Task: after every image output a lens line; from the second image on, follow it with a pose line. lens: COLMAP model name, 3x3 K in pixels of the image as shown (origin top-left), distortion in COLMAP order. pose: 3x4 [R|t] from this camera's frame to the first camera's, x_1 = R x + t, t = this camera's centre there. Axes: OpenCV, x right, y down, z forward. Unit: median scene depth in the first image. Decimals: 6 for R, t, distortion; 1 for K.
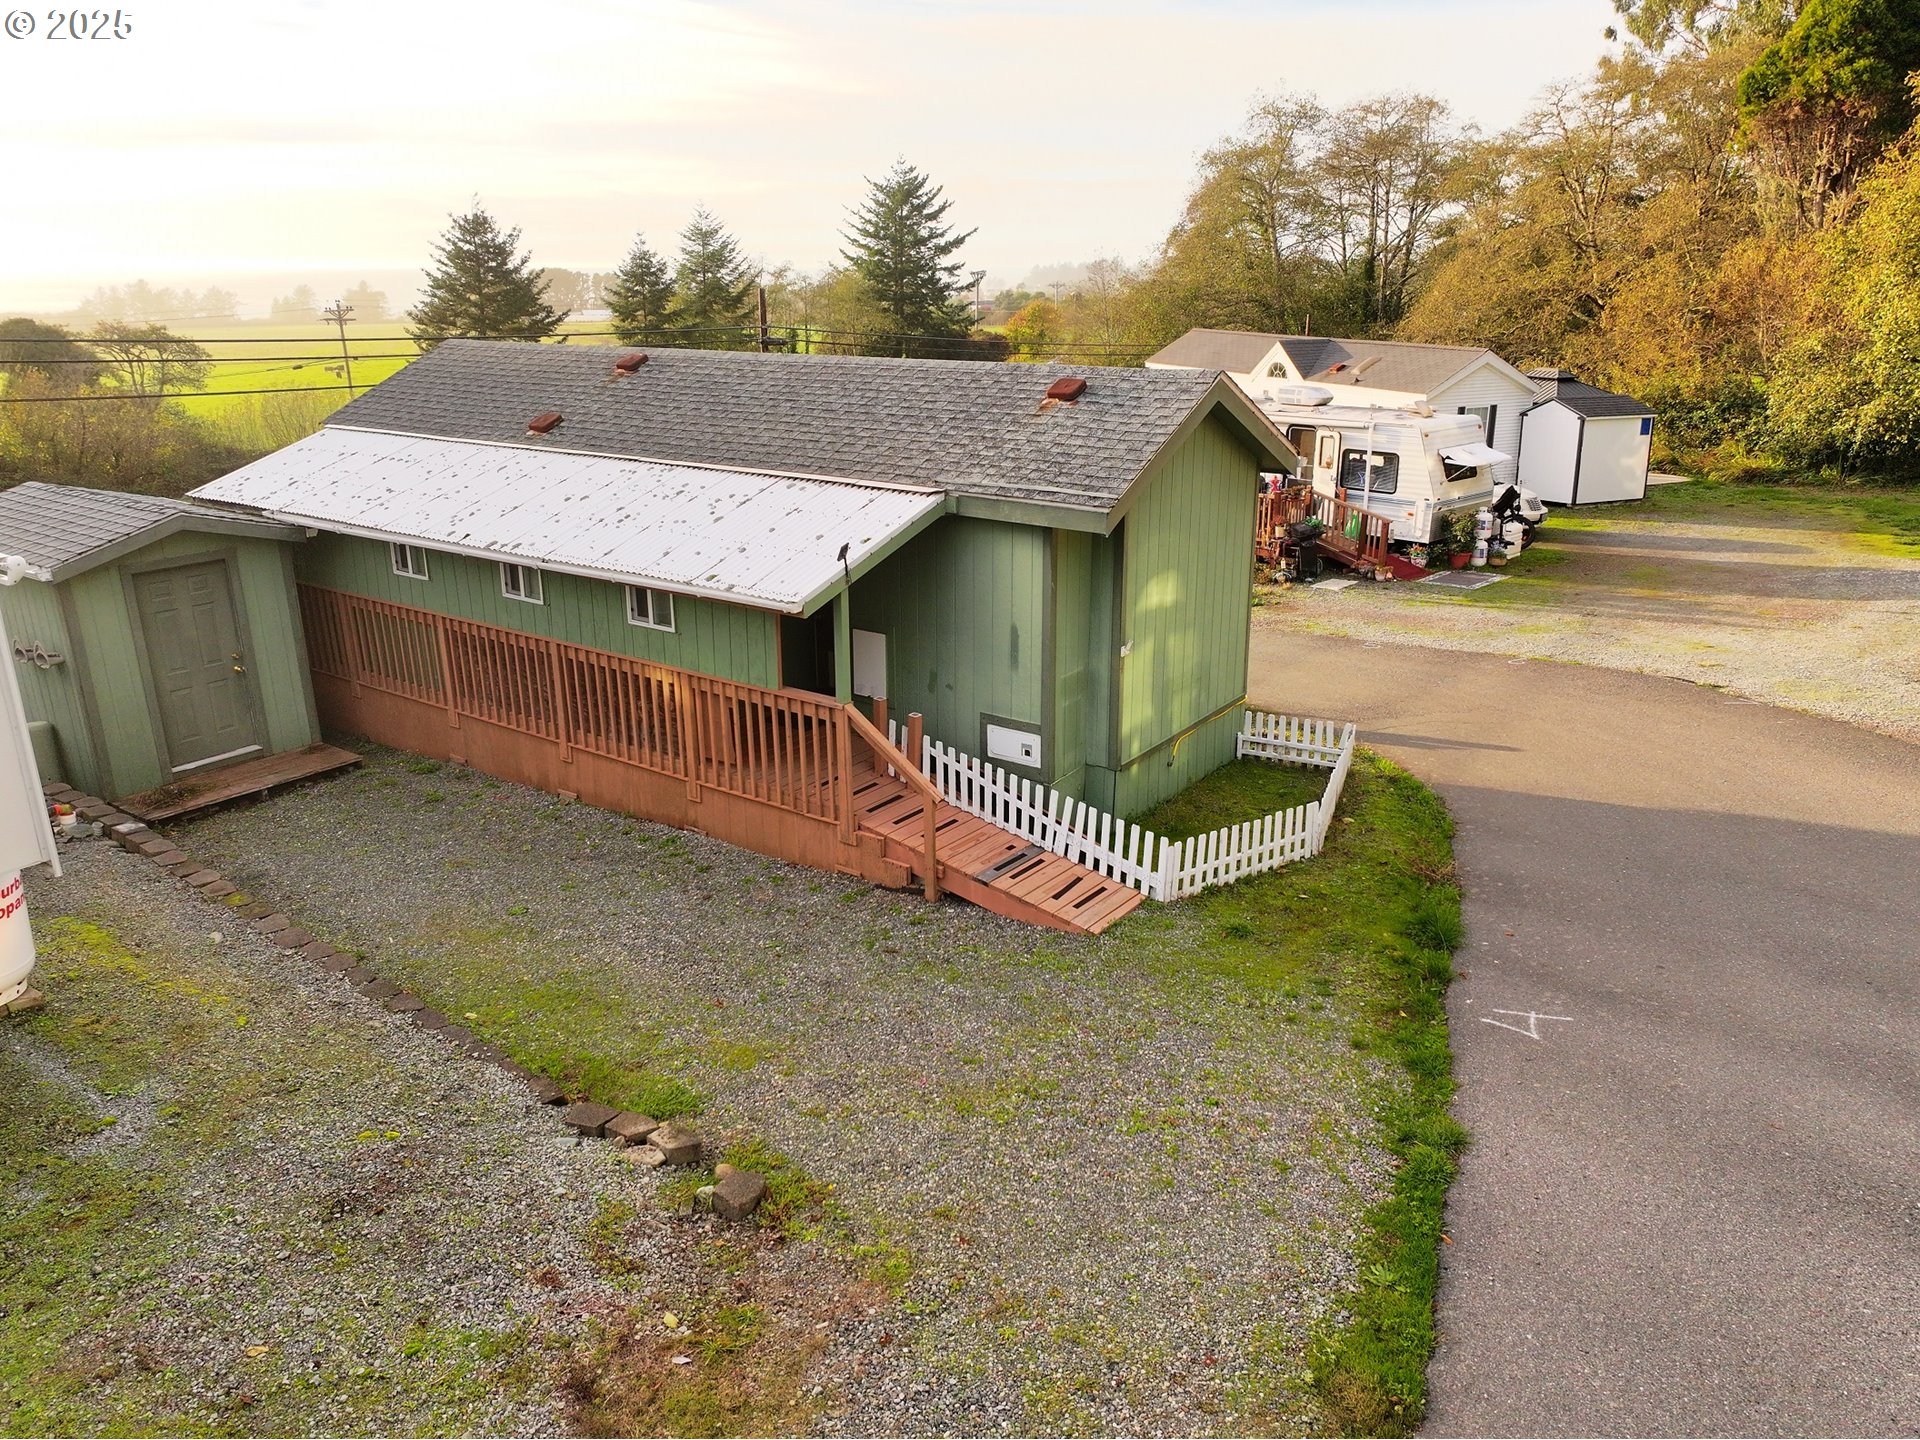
lens RADIAL K [[1347.0, 0, 963.7], [0, 1347.0, 707.0], [0, 0, 1]] dist [-0.005837, 0.026362]
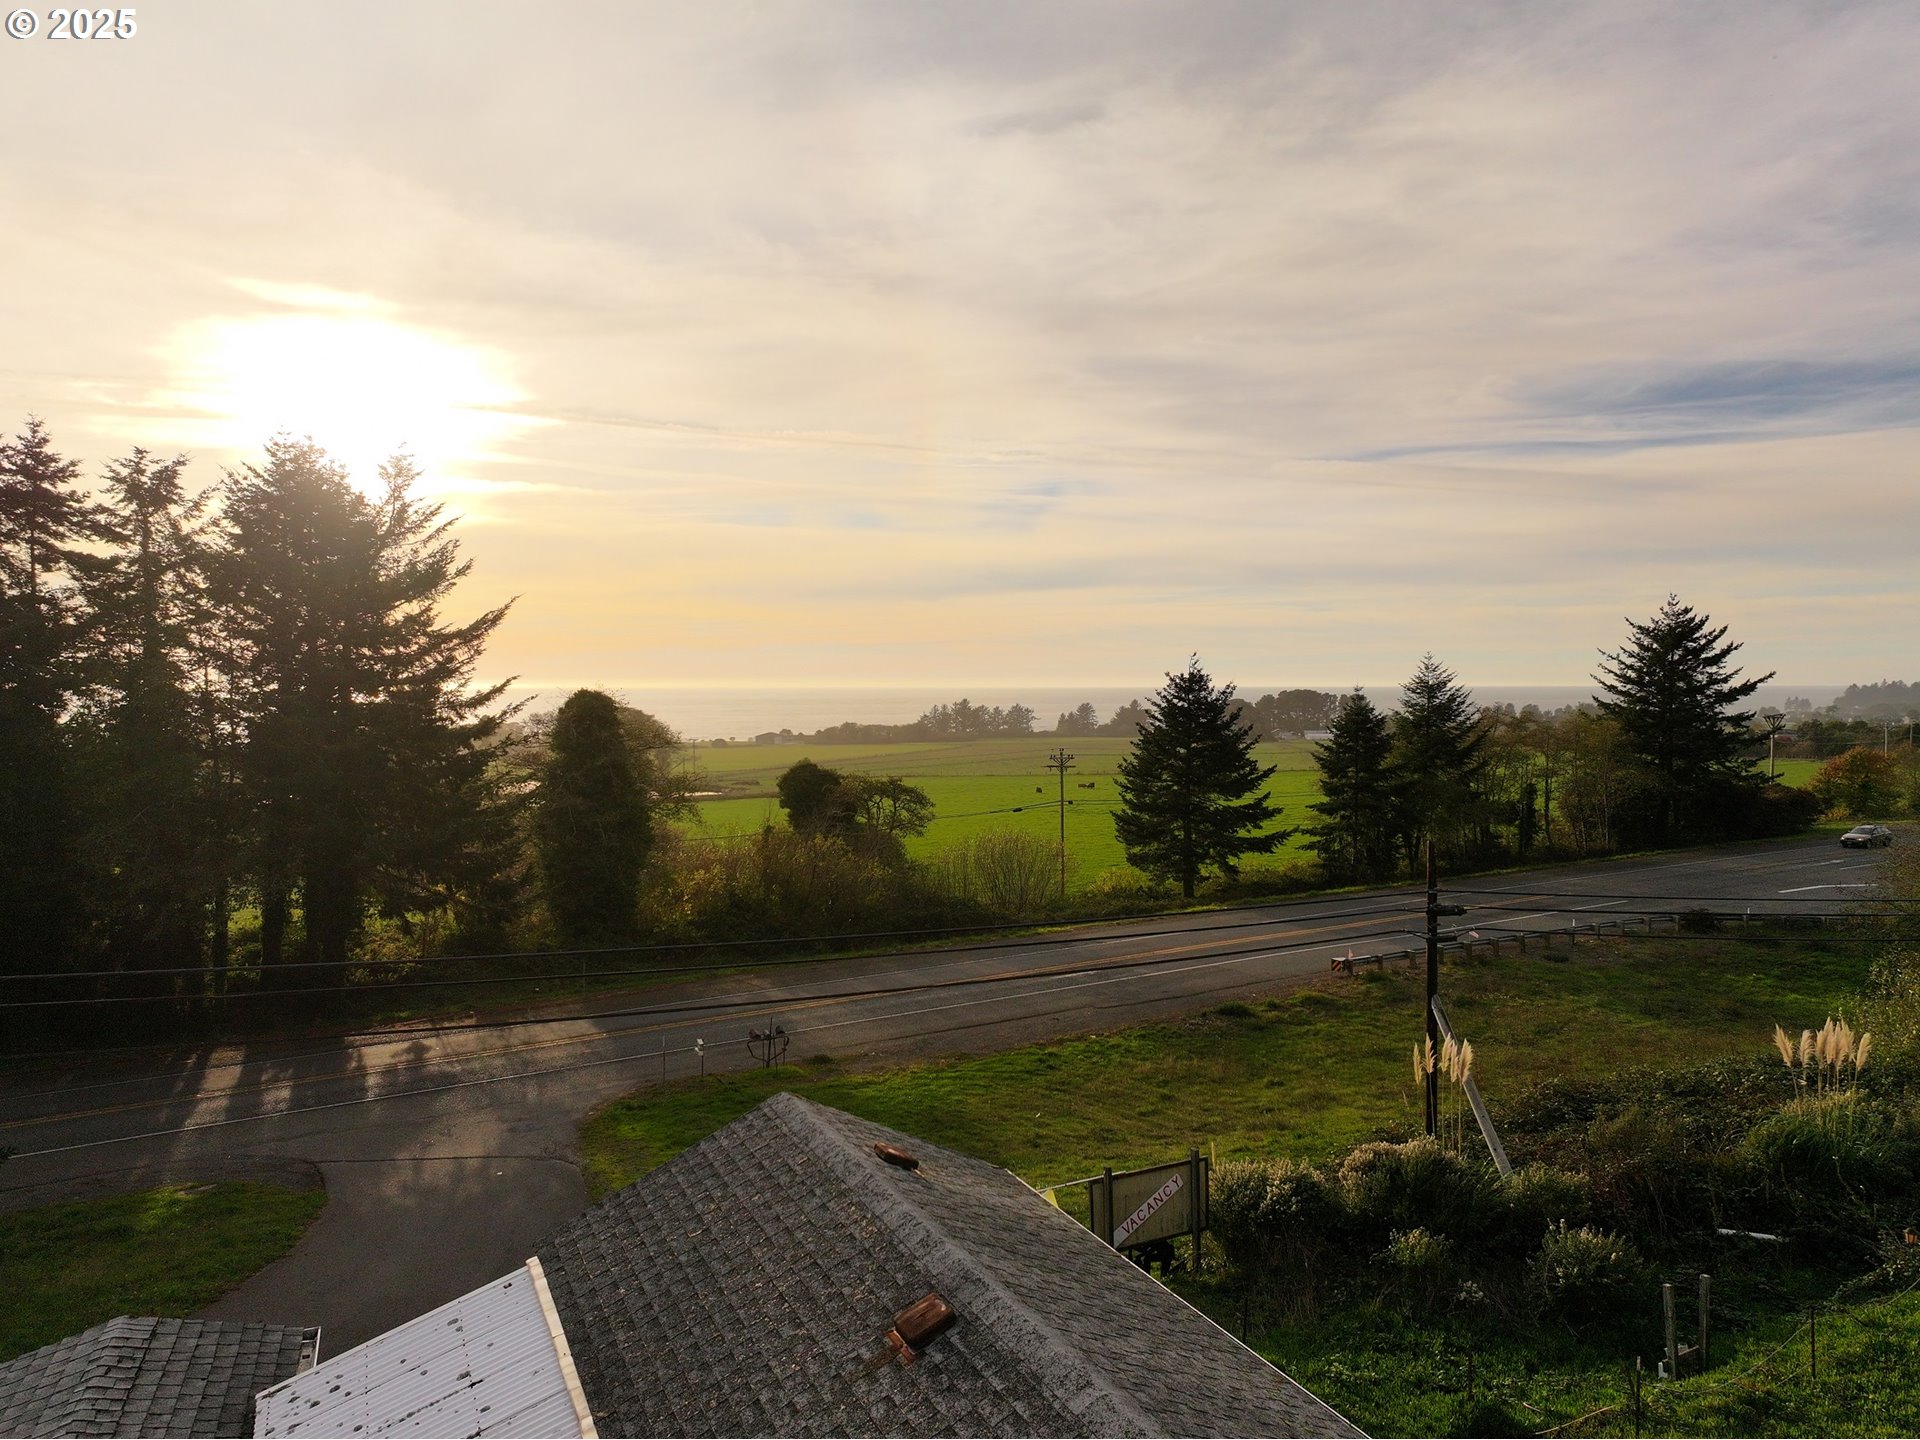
lens RADIAL K [[1347.0, 0, 967.0], [0, 1347.0, 707.2], [0, 0, 1]] dist [-0.005837, 0.026362]
pose [[0.863307, 0.009736, -0.504585, 0.000361], [-0.158225, 0.954627, -0.252293, -0.059874], [0.479234, 0.297645, 0.825677, 0.094871]]
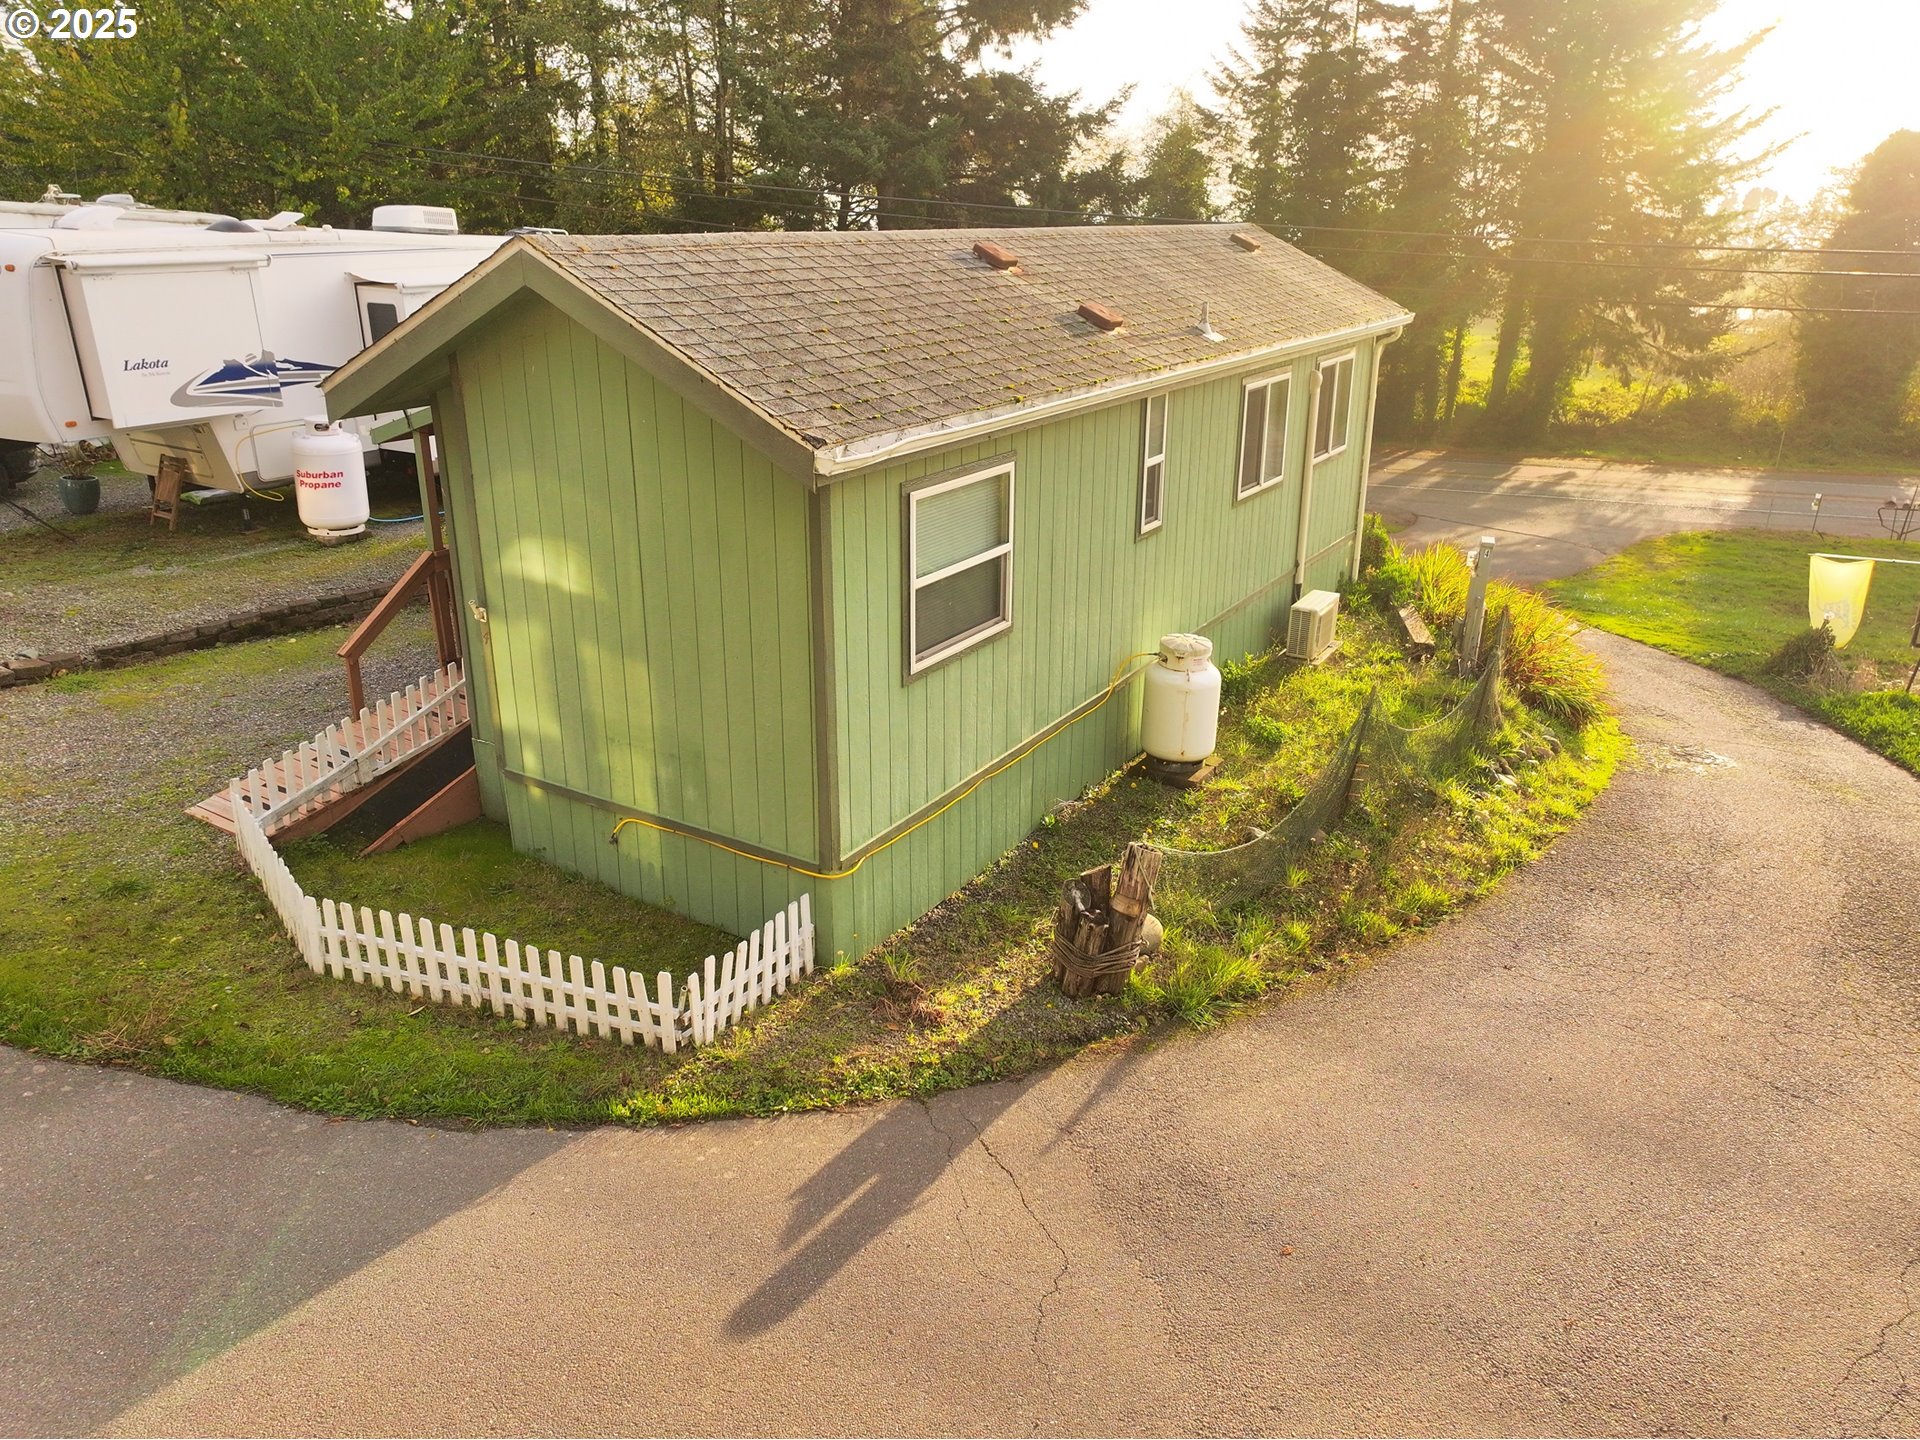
lens RADIAL K [[1347.0, 0, 958.9], [0, 1347.0, 689.7], [0, 0, 1]] dist [-0.005837, 0.026362]
pose [[0.065600, 0.342865, -0.937091, 0.110101], [-0.315312, 0.898118, 0.306532, -0.040739], [0.946718, 0.275367, 0.167026, 0.149267]]
